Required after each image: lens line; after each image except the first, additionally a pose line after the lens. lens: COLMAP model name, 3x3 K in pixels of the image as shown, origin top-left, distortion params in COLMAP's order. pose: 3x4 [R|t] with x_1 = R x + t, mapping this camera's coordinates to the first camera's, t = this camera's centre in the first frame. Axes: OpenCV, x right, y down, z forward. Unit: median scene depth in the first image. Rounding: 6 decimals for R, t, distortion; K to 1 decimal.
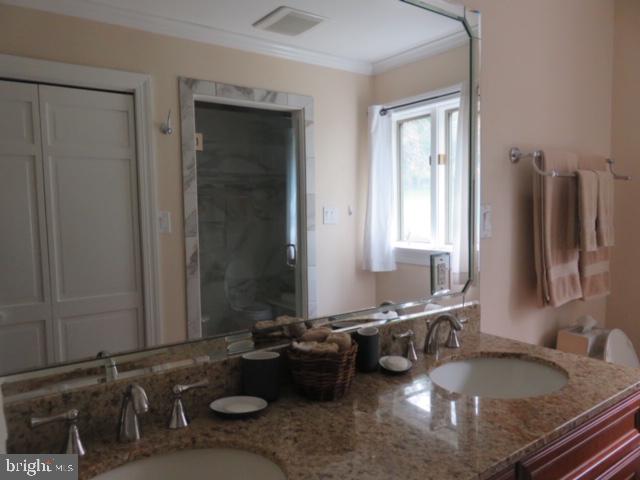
lens RADIAL K [[476.4, 0, 319.7], [0, 476.4, 243.1], [0, 0, 1]] dist [-0.012236, 0.002983]
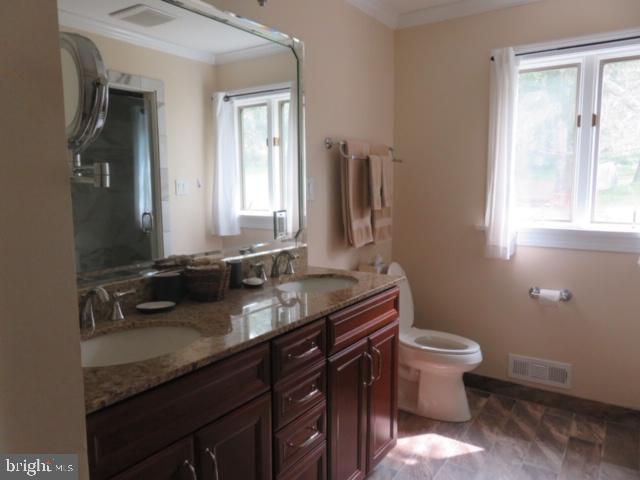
lens RADIAL K [[476.4, 0, 322.6], [0, 476.4, 239.0], [0, 0, 1]] dist [-0.012236, 0.002983]
pose [[0.938217, -0.030920, 0.344663, -0.096329], [0.017395, 0.998955, 0.042267, 0.037468], [-0.345609, -0.033660, 0.937775, -0.307366]]
